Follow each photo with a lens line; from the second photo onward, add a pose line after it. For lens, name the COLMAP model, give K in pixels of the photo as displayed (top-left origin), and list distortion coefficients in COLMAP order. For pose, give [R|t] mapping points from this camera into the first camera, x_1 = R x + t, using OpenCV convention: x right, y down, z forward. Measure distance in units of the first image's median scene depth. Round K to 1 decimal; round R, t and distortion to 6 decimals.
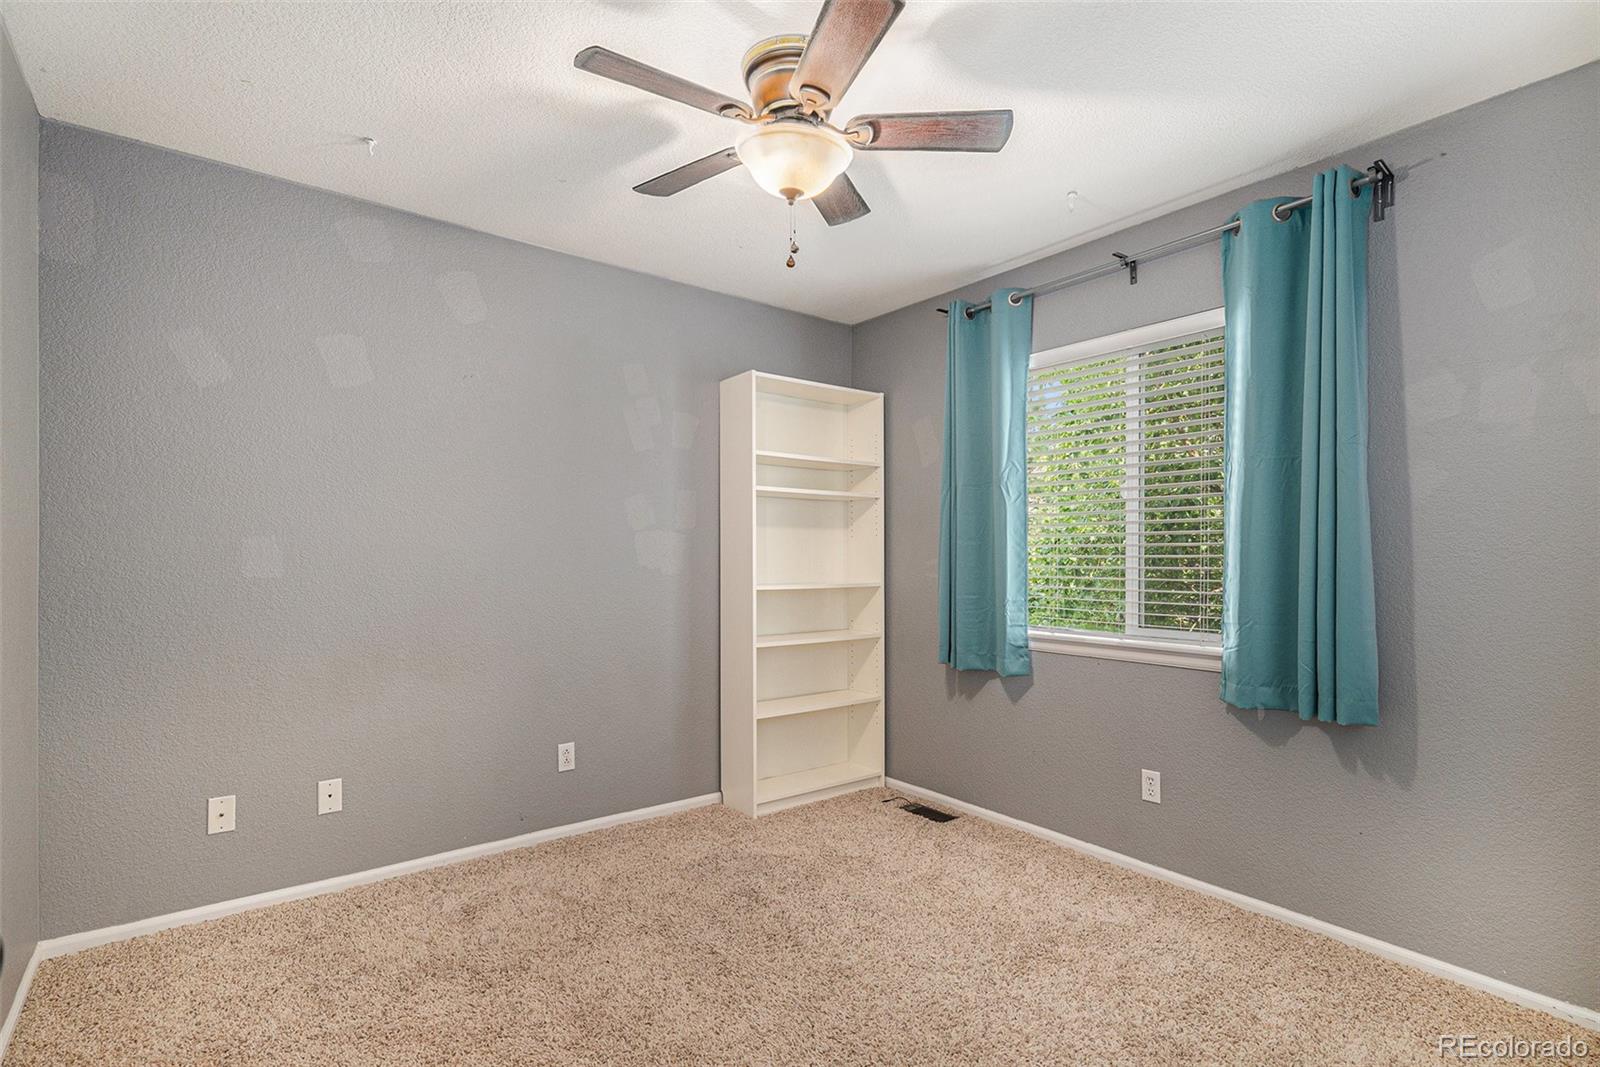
lens RADIAL K [[743.5, 0, 800.7], [0, 743.5, 536.8], [0, 0, 1]] dist [0.000495, 0.000417]
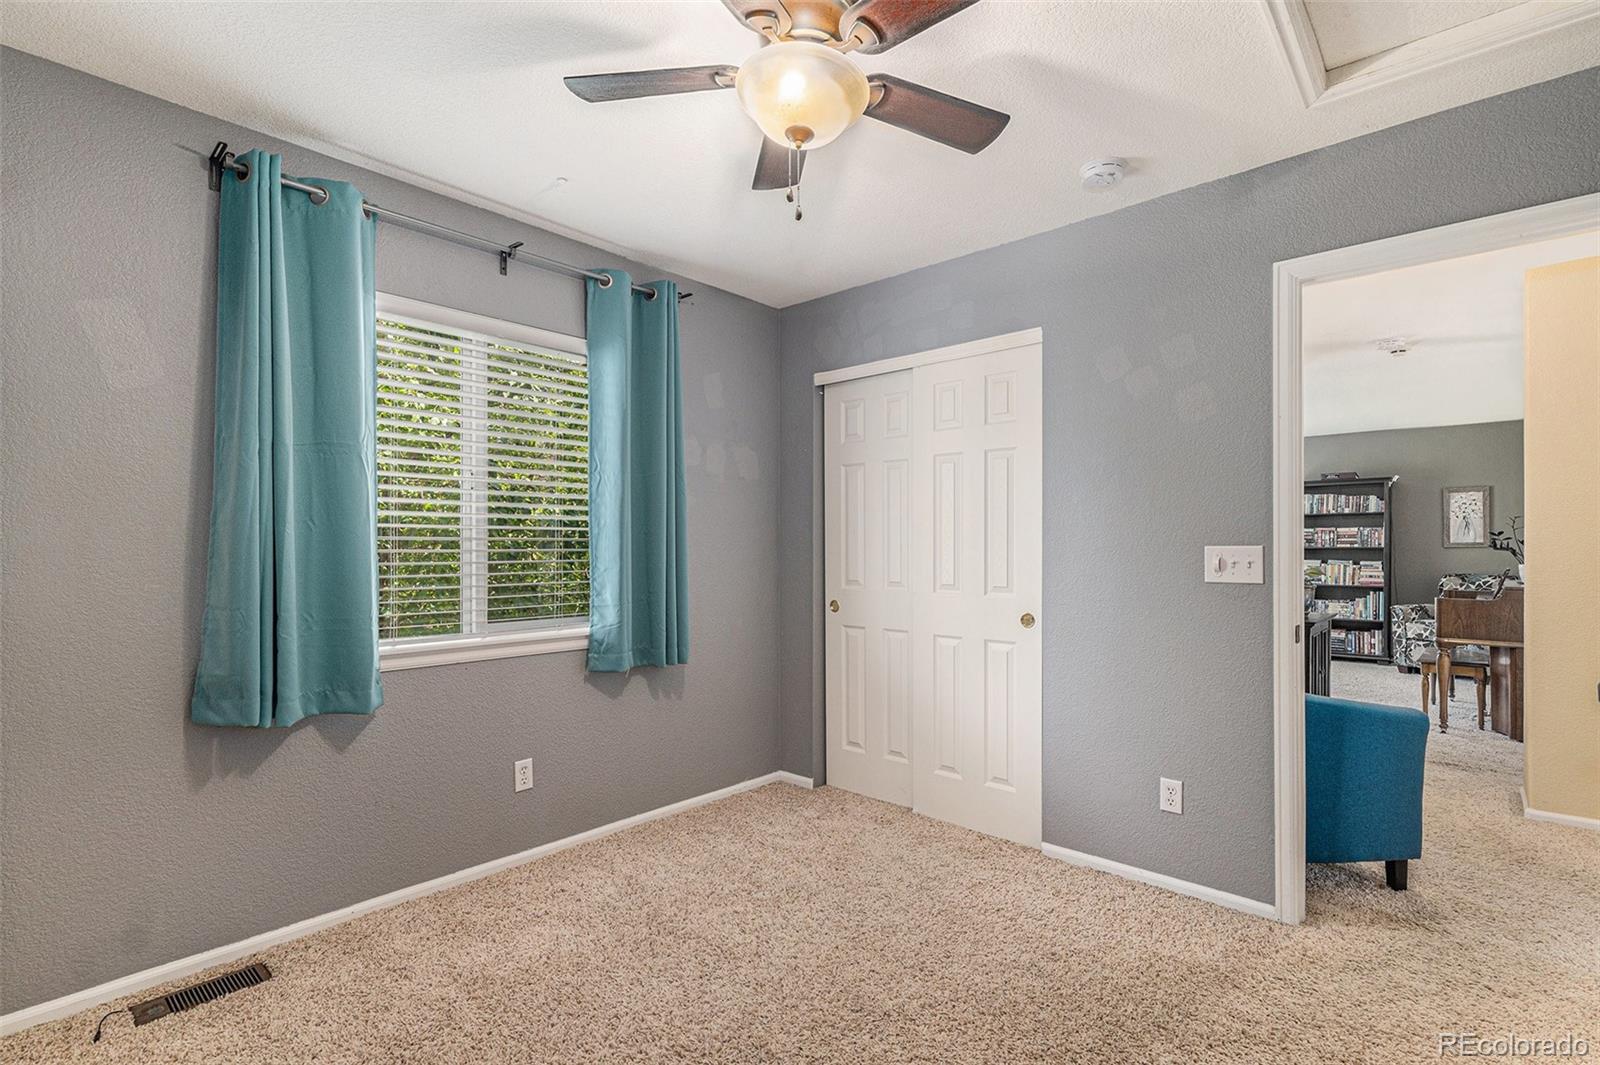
lens RADIAL K [[743.5, 0, 800.7], [0, 743.5, 535.8], [0, 0, 1]] dist [0.000495, 0.000417]
pose [[-0.164943, 0.021595, 0.986067, -0.585746], [-0.015664, 0.999577, -0.024511, 0.024432], [-0.986179, -0.019488, -0.164534, 0.768928]]
